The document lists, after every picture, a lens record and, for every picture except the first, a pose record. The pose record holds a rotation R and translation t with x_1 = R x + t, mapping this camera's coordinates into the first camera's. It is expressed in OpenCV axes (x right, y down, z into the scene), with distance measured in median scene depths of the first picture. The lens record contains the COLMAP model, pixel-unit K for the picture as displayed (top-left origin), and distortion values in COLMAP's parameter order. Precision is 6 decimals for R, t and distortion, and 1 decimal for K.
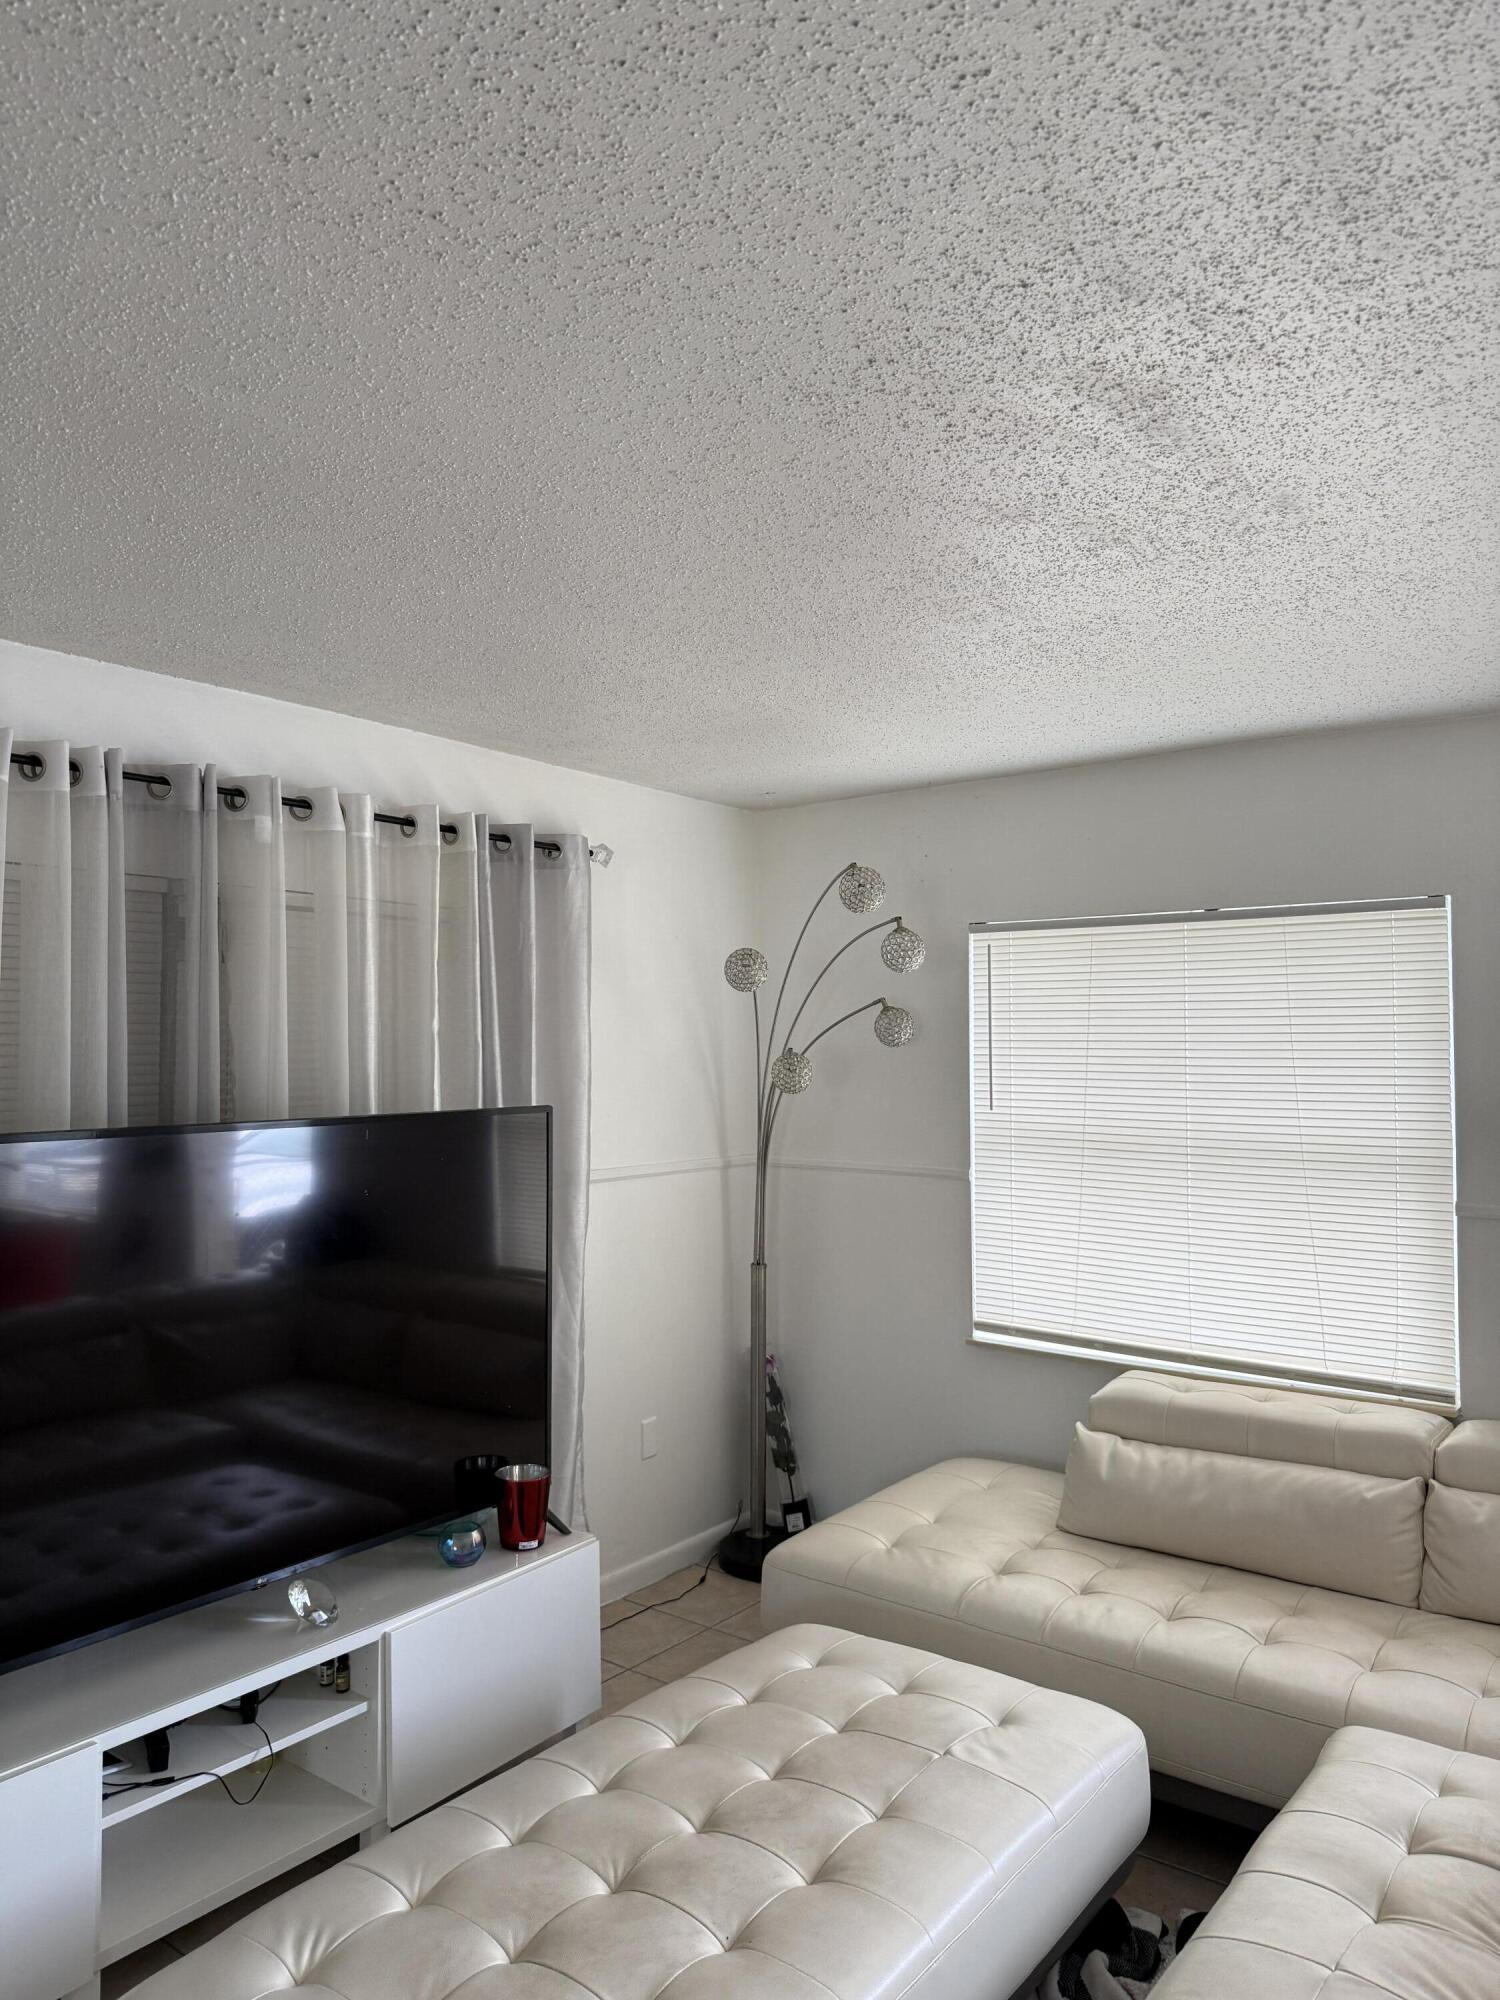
lens RADIAL K [[1432.2, 0, 749.7], [0, 1432.2, 1001.9], [0, 0, 1]] dist [-0.006451, -0.002809]
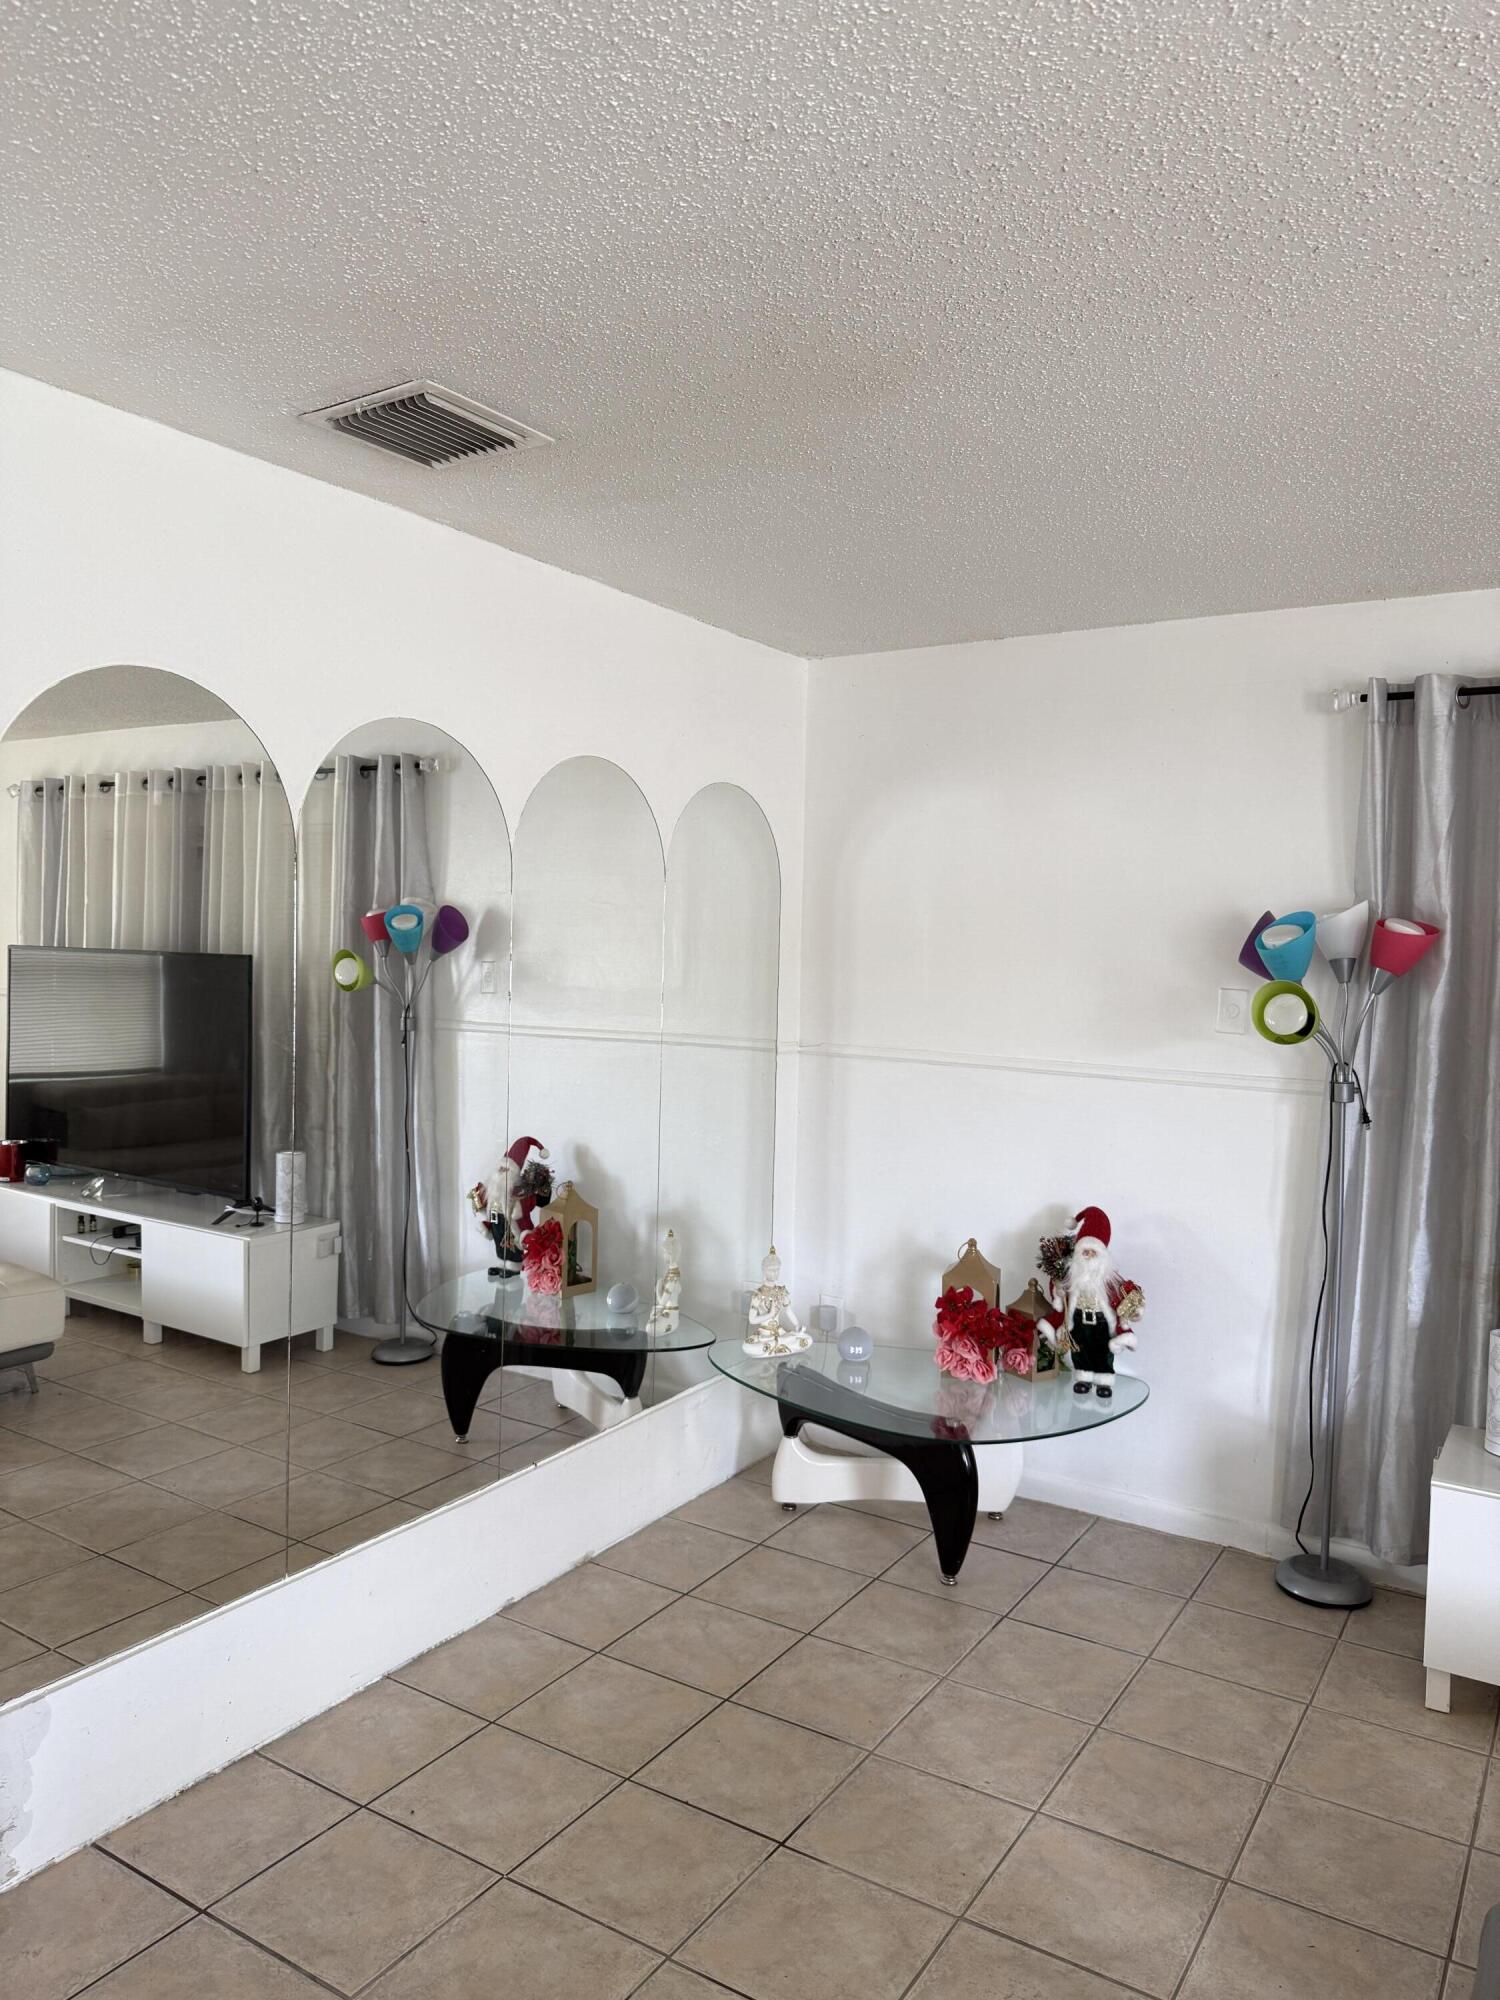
lens RADIAL K [[1432.2, 0, 749.0], [0, 1432.2, 1003.6], [0, 0, 1]] dist [-0.006451, -0.002809]
pose [[0.071665, 0.054407, -0.995944, 1.715050], [-0.015298, 0.998454, 0.053443, 0.044794], [0.997311, 0.011406, 0.072387, 1.722532]]
